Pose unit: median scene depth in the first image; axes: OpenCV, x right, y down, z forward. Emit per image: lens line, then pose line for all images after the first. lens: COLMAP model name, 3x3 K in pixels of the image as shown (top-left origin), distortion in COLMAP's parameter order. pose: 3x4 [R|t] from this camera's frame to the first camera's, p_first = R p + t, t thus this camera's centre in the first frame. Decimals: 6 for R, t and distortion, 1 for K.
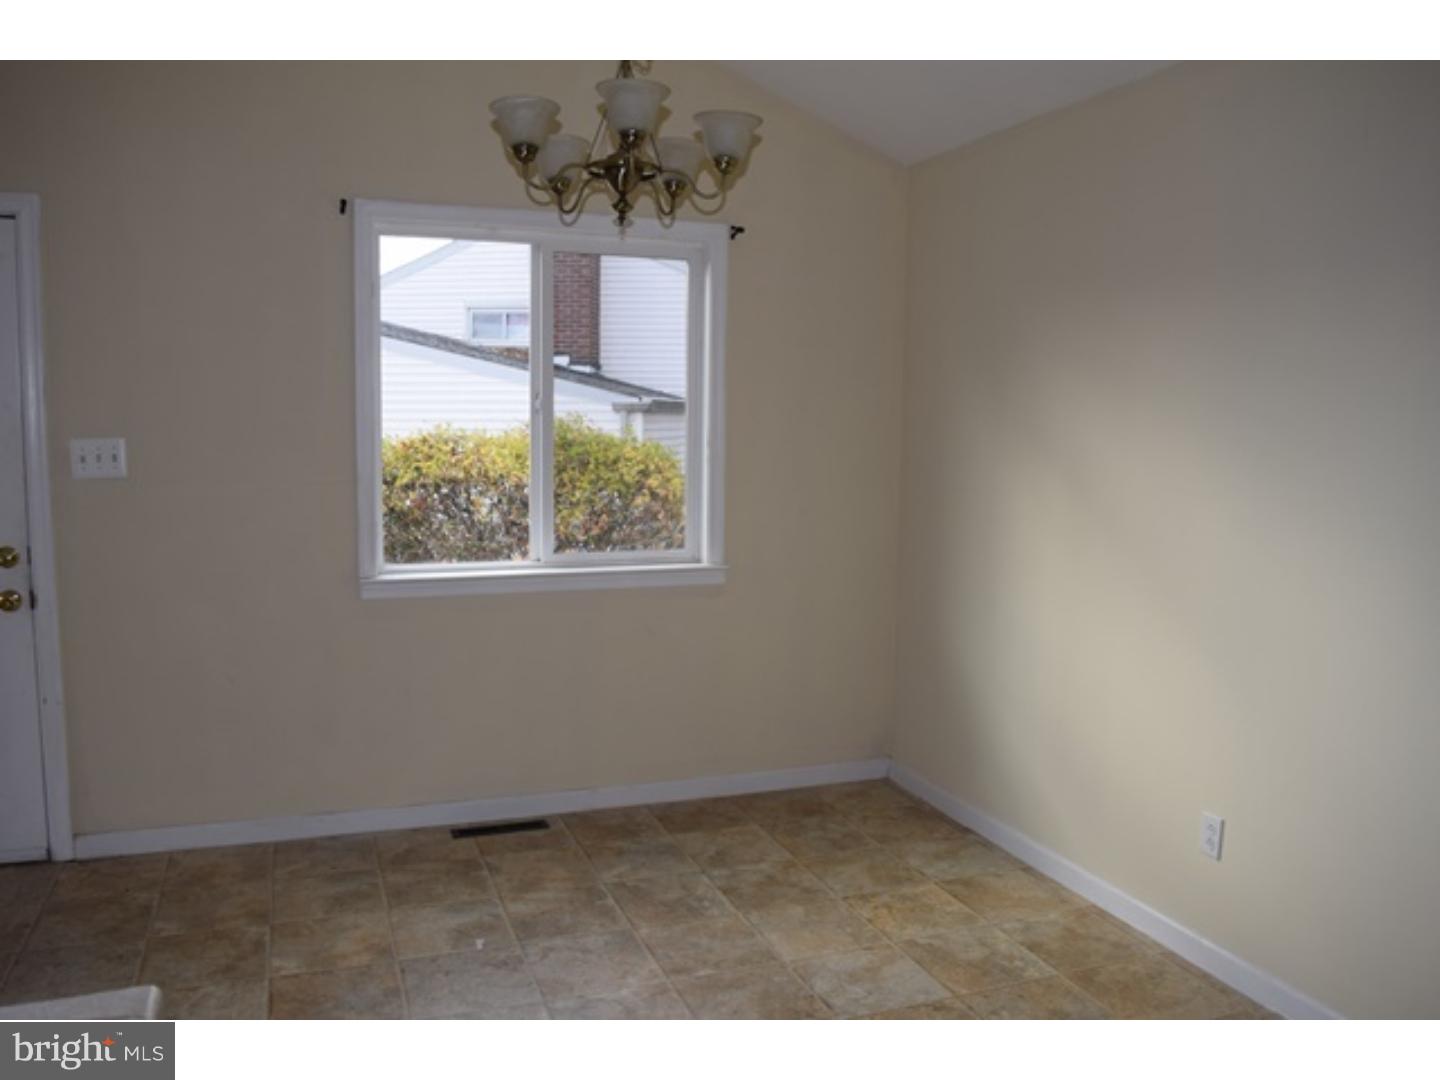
lens RADIAL K [[1129.4, 0, 716.4], [0, 1129.4, 547.1], [0, 0, 1]] dist [-0.098575, 0.026314]
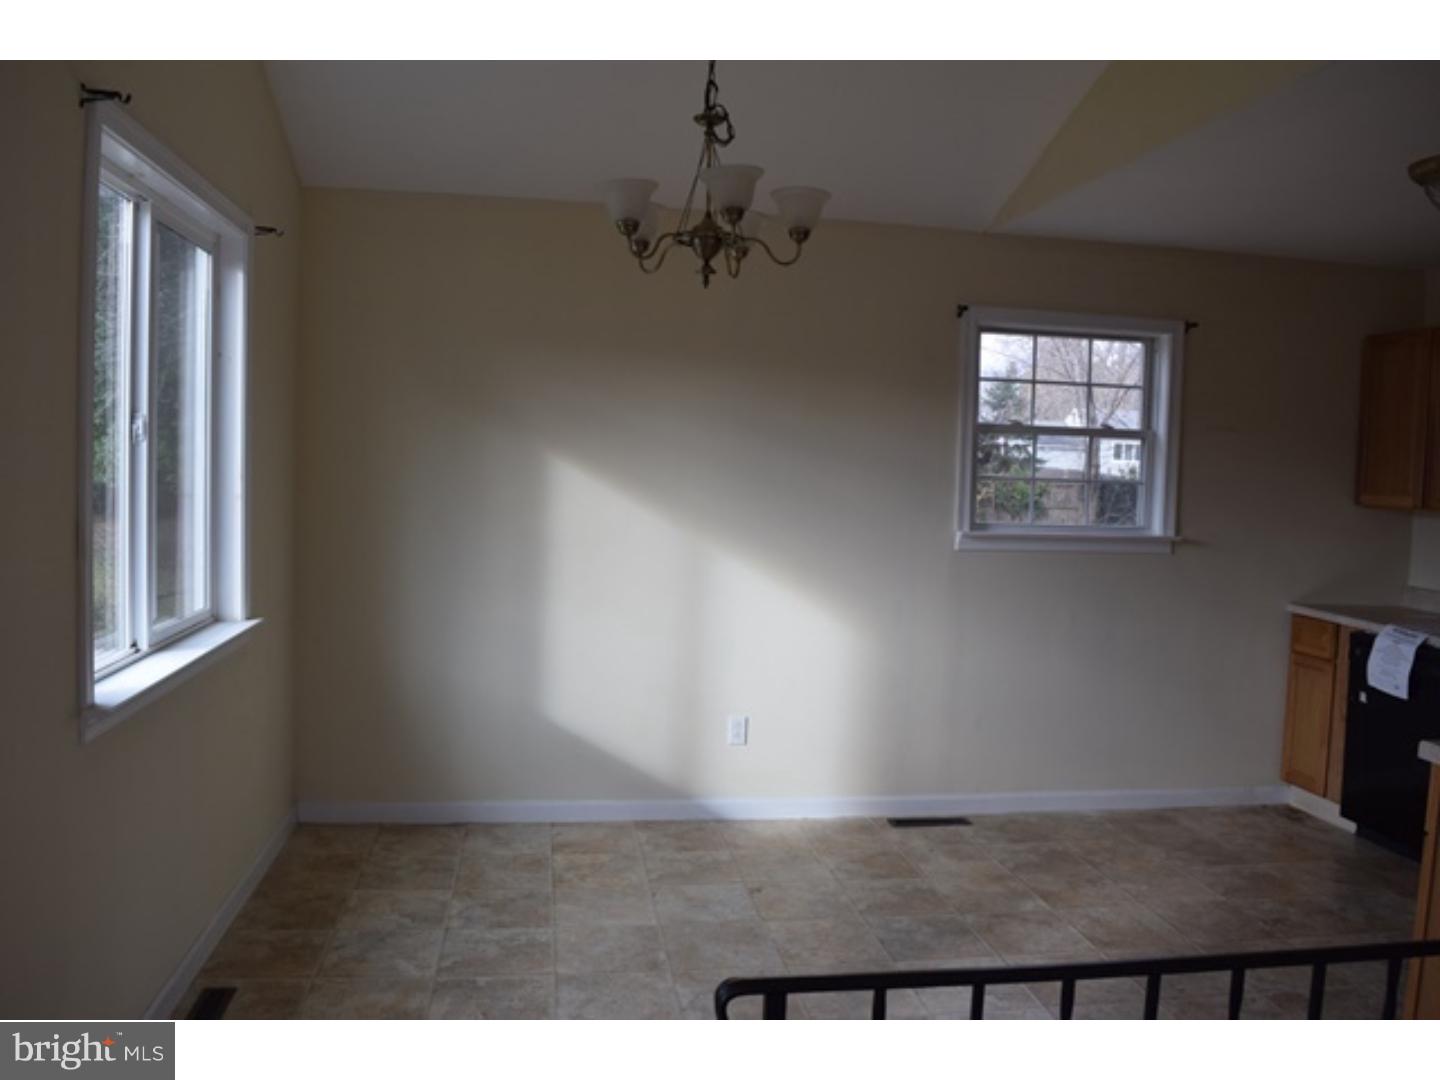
lens RADIAL K [[1129.4, 0, 727.9], [0, 1129.4, 527.3], [0, 0, 1]] dist [-0.098575, 0.026314]
pose [[0.231142, -0.075894, 0.969955, -0.873953], [0.087768, 0.994515, 0.056901, -0.089195], [-0.968953, 0.071979, 0.236535, 0.527657]]
